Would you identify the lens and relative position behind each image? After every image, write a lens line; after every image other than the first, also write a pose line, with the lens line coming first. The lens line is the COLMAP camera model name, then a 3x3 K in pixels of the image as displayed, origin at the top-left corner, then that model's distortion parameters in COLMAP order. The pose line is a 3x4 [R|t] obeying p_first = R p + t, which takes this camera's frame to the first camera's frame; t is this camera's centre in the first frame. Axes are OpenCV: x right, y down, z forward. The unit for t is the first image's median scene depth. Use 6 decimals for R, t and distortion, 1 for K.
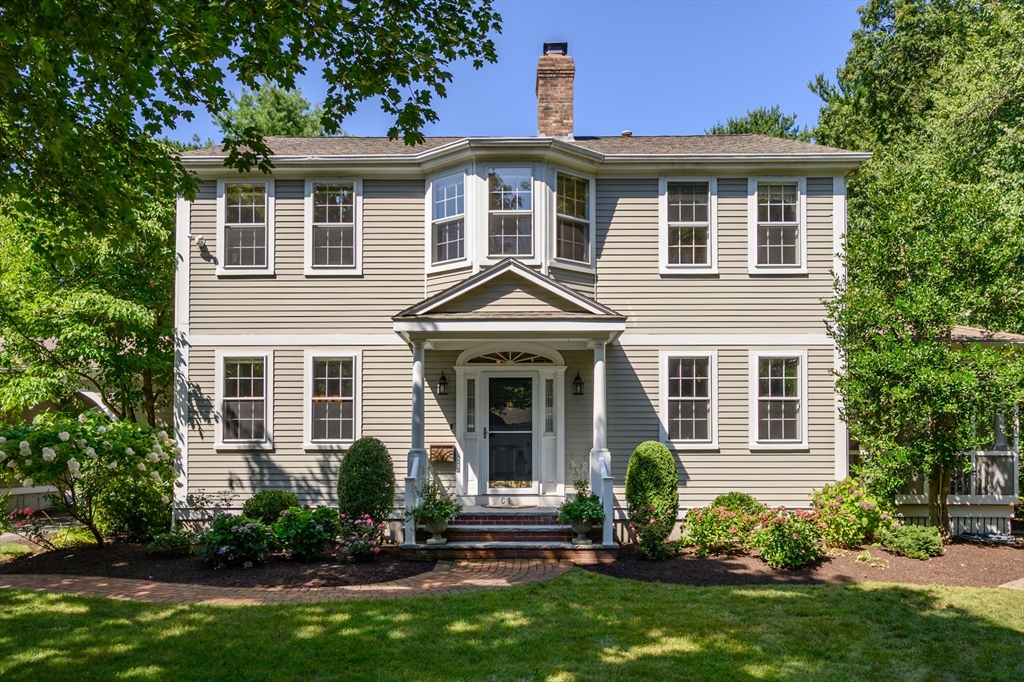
lens RADIAL K [[749.3, 0, 514.5], [0, 749.3, 432.3], [0, 0, 1]] dist [0.001577, 0.000207]
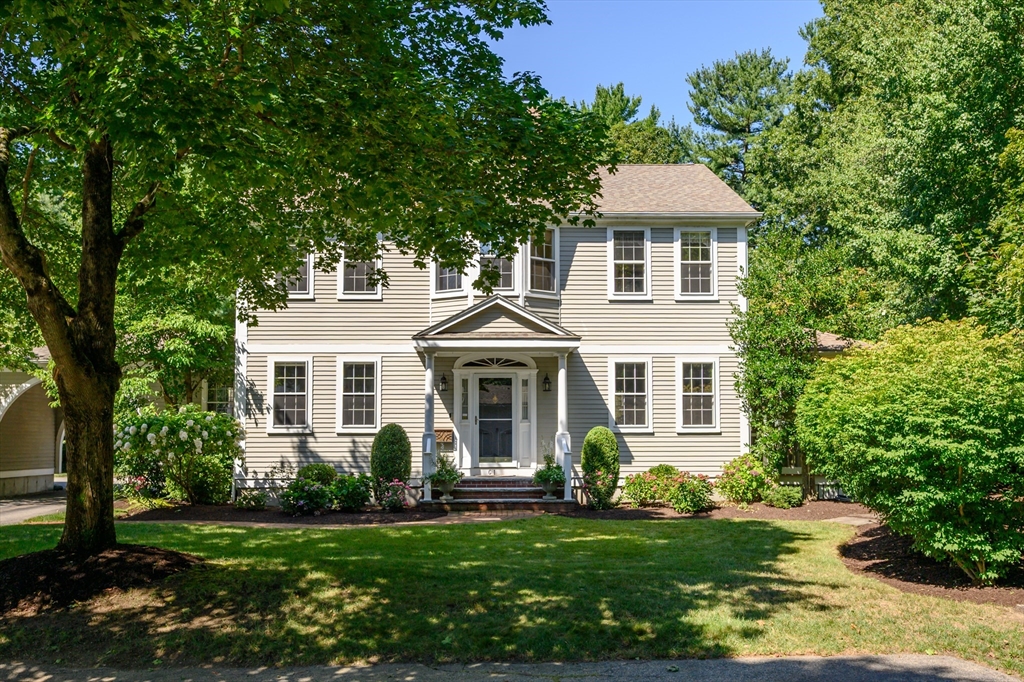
lens RADIAL K [[894.1, 0, 509.8], [0, 894.1, 365.0], [0, 0, 1]] dist [-0.010689, -0.002560]
pose [[0.999083, 0.001740, 0.042788, -0.047228], [0.000645, 0.998450, -0.055644, -0.008610], [-0.042819, 0.055621, 0.997533, -0.564743]]
